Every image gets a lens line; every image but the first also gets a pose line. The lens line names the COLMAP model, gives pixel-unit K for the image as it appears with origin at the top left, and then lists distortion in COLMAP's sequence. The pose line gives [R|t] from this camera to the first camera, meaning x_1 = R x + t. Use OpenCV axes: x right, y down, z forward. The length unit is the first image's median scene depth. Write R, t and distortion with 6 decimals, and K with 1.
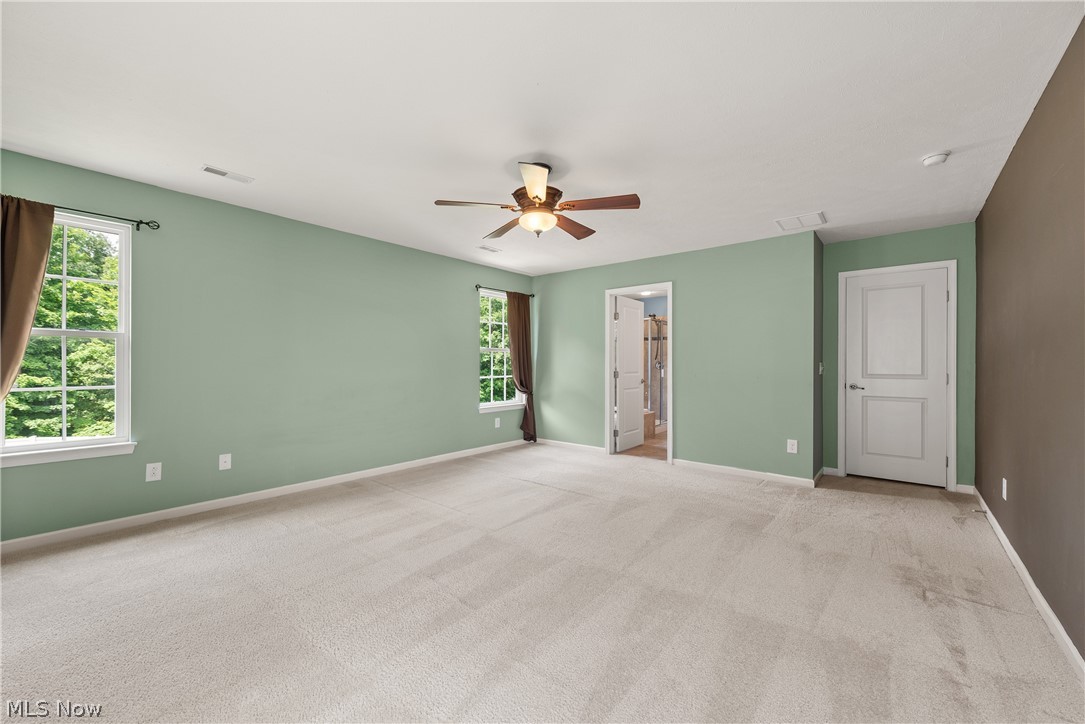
lens RADIAL K [[429.9, 0, 543.0], [0, 429.9, 362.2], [0, 0, 1]] dist [-0.000114, -0.000618]
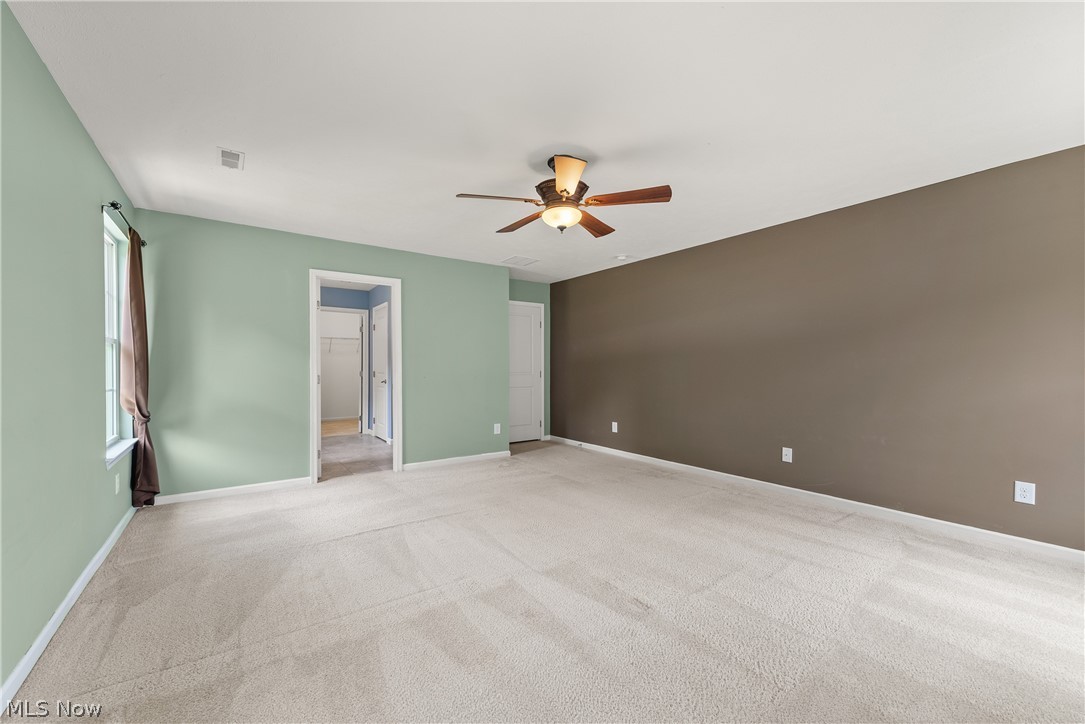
lens RADIAL K [[429.9, 0, 541.5], [0, 429.9, 365.0], [0, 0, 1]] dist [-0.000114, -0.000618]
pose [[0.262216, -0.002153, 0.965007, -0.670899], [-0.001970, 0.999994, 0.002767, -0.000783], [-0.965007, -0.002627, 0.262210, 0.561292]]
